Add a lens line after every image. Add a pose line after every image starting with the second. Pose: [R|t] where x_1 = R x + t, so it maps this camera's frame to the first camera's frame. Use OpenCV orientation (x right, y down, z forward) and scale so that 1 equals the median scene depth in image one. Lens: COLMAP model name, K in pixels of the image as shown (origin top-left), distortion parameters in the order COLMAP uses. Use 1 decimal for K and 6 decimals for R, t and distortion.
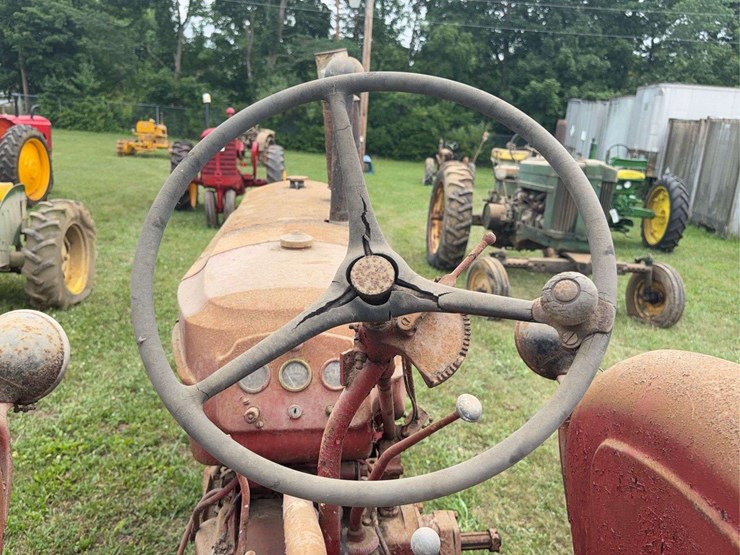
lens RADIAL K [[644.1, 0, 370.0], [0, 644.1, 277.5], [0, 0, 1]] dist [0.016451, -0.055664]
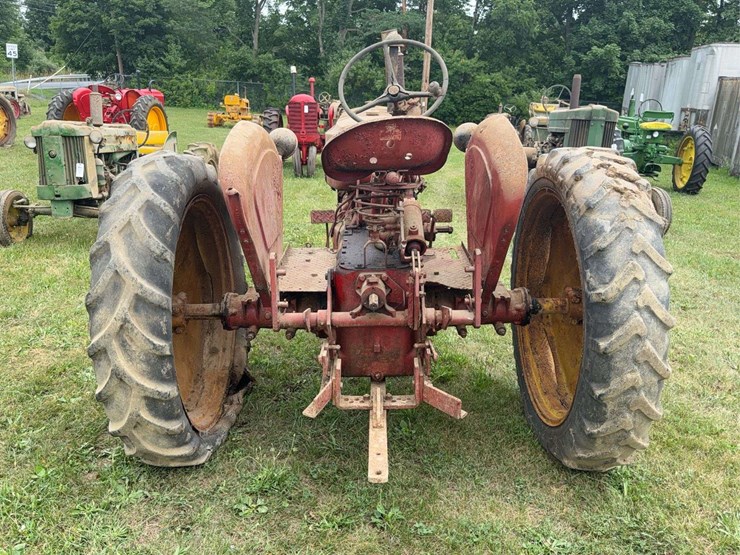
lens RADIAL K [[628.7, 0, 381.4], [0, 628.7, 280.3], [0, 0, 1]] dist [-0.009294, -0.000301]
pose [[0.995878, -0.003058, -0.090650, 0.014044], [0.007764, 0.998637, 0.051609, 0.048742], [0.090369, -0.052101, 0.994545, -0.148539]]
